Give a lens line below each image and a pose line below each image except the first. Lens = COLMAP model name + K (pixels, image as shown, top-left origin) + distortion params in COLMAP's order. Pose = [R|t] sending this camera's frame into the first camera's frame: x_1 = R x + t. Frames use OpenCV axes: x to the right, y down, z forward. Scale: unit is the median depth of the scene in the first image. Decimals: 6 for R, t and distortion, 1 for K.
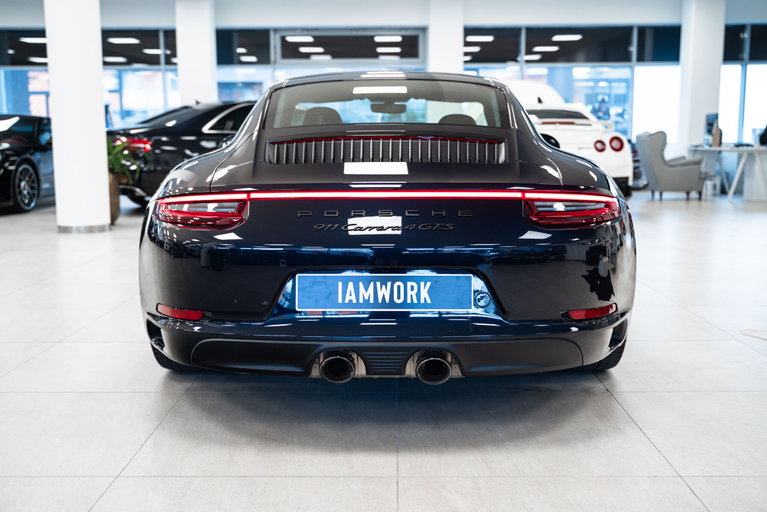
lens RADIAL K [[848.8, 0, 383.5], [0, 848.8, 256.0], [0, 0, 1]] dist [-0.011577, -0.018230]
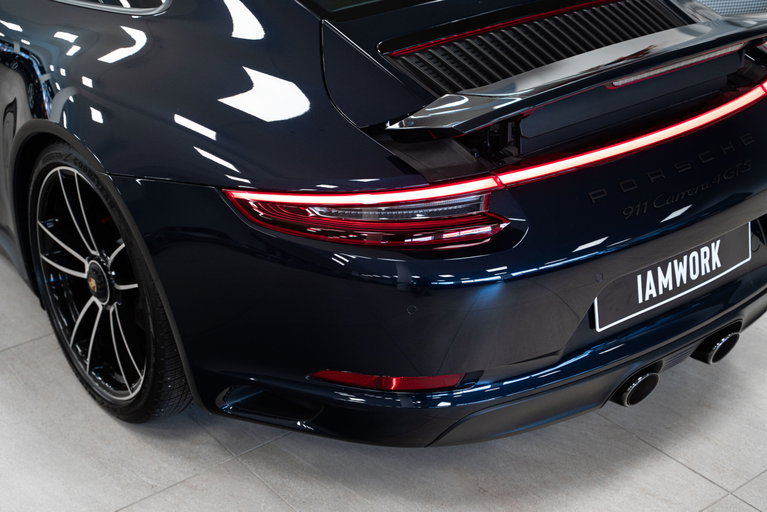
lens RADIAL K [[1163.9, 0, 383.5], [0, 1163.9, 256.0], [0, 0, 1]] dist [0.135715, 0.008947]
pose [[0.768097, -0.286404, 0.572713, -0.769689], [0.092530, 0.934654, 0.343308, -0.339510], [-0.633613, -0.210701, 0.744405, 0.412732]]
